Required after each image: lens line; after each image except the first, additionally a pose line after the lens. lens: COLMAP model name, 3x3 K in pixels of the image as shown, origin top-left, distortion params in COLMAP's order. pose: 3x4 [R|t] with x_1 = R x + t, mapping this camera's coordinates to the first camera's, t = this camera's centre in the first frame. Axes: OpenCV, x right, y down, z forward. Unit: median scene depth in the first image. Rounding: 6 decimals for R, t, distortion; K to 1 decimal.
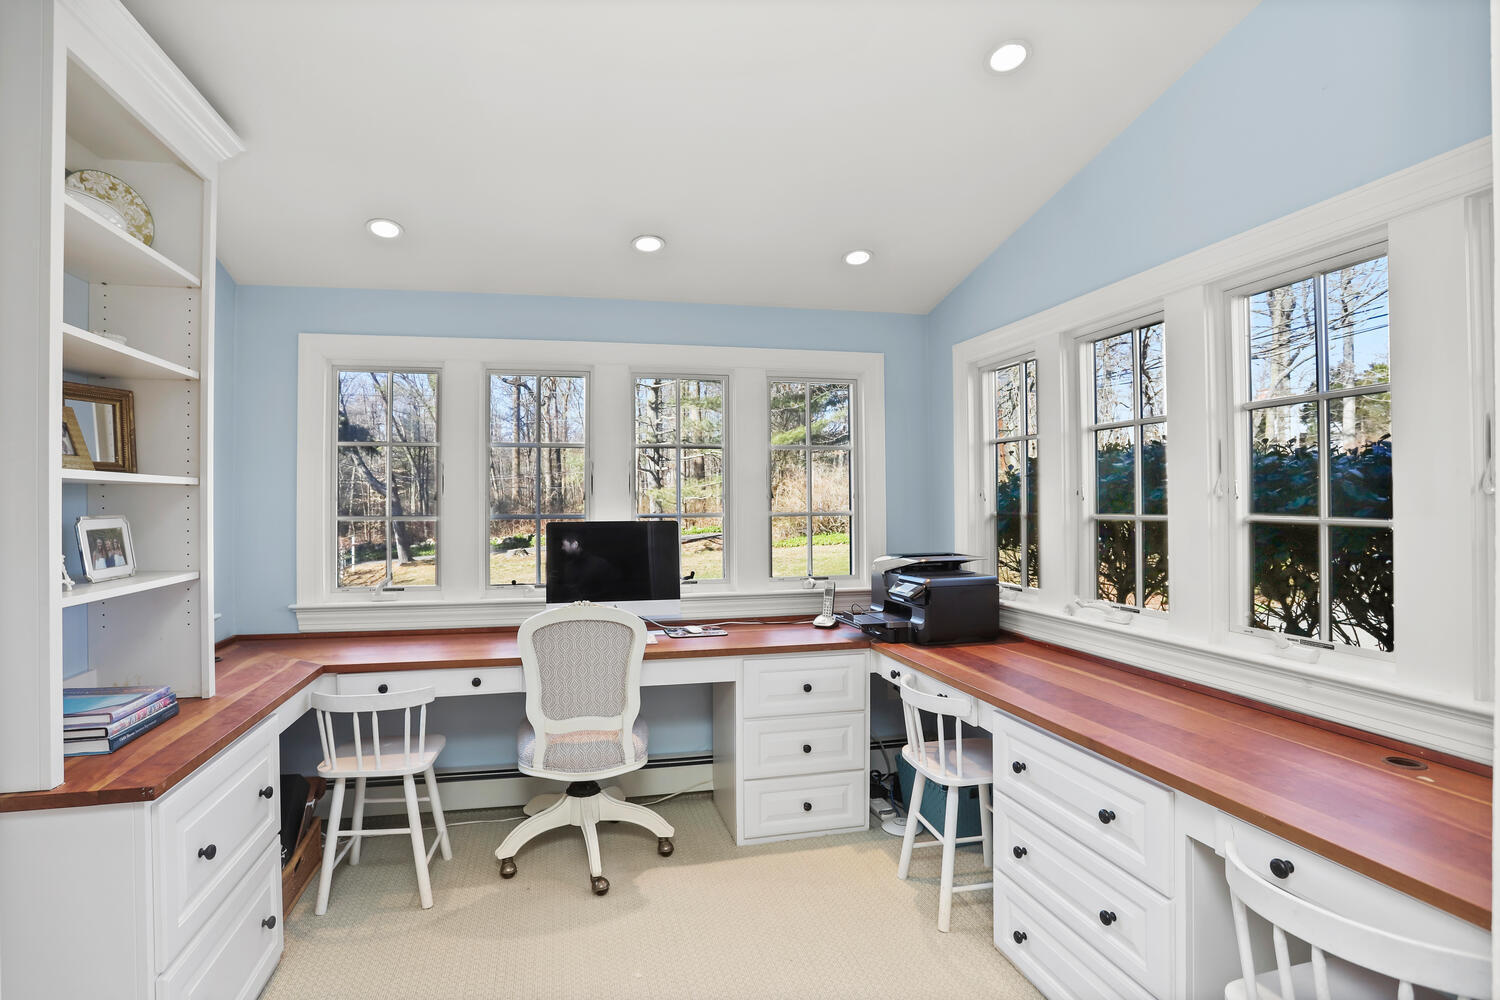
lens RADIAL K [[758.5, 0, 721.6], [0, 758.5, 491.6], [0, 0, 1]] dist [-0.042323, 0.004679]
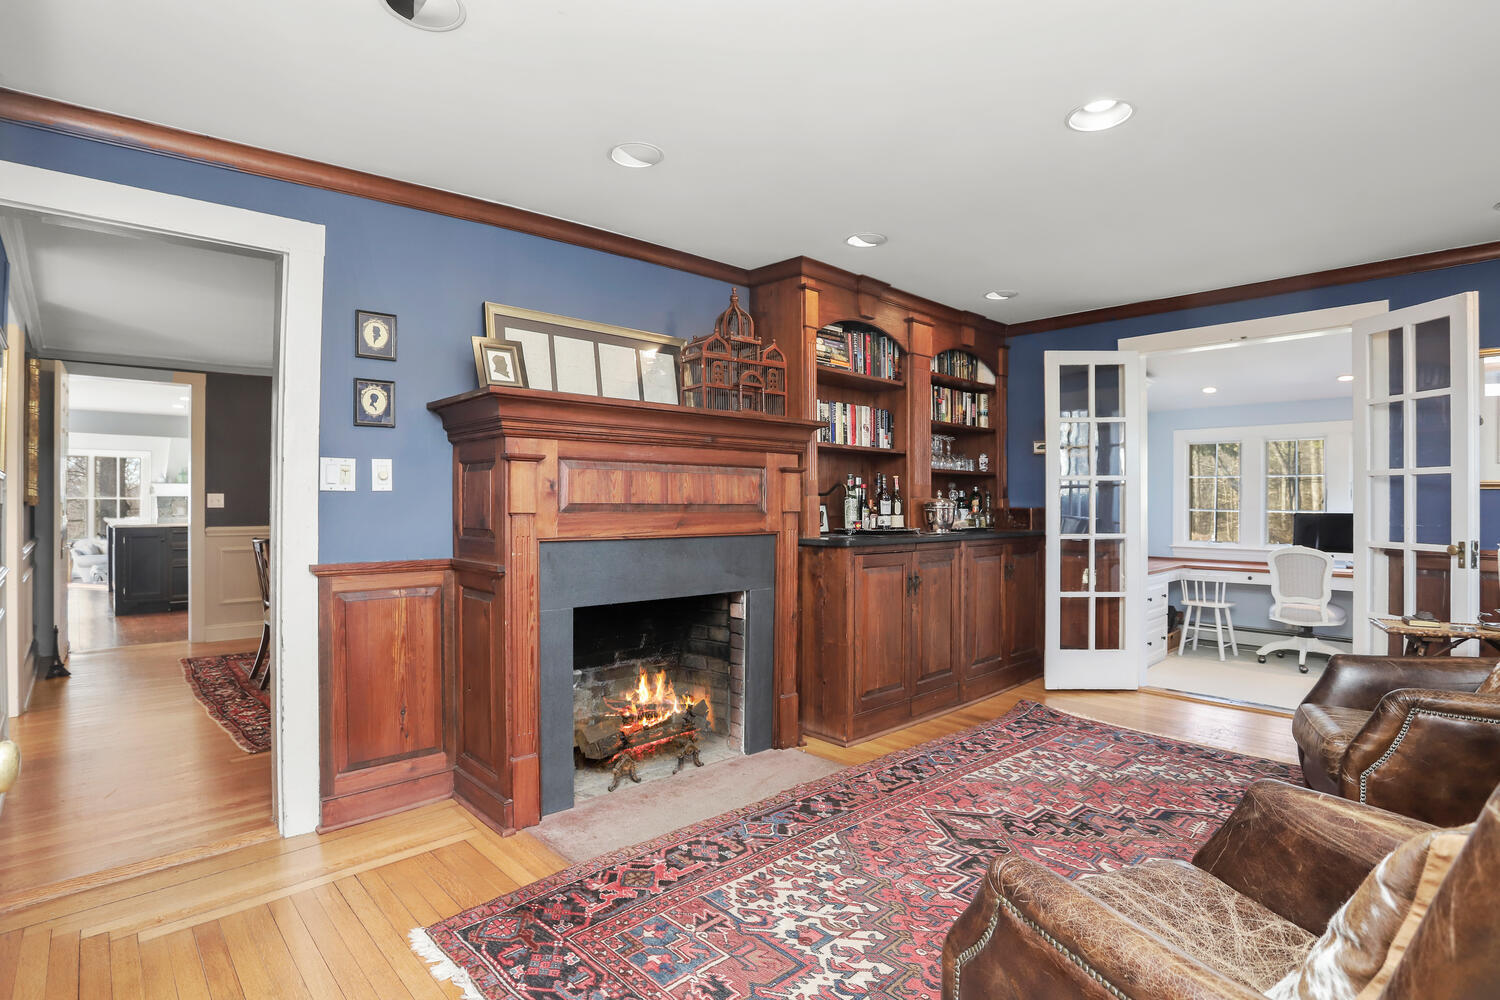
lens RADIAL K [[758.5, 0, 721.8], [0, 758.5, 495.8], [0, 0, 1]] dist [-0.042323, 0.004679]
pose [[0.503410, 0.006673, -0.864022, 0.860914], [-0.000859, 0.999974, 0.007222, -0.025921], [0.864048, -0.002894, 0.503402, -1.623947]]
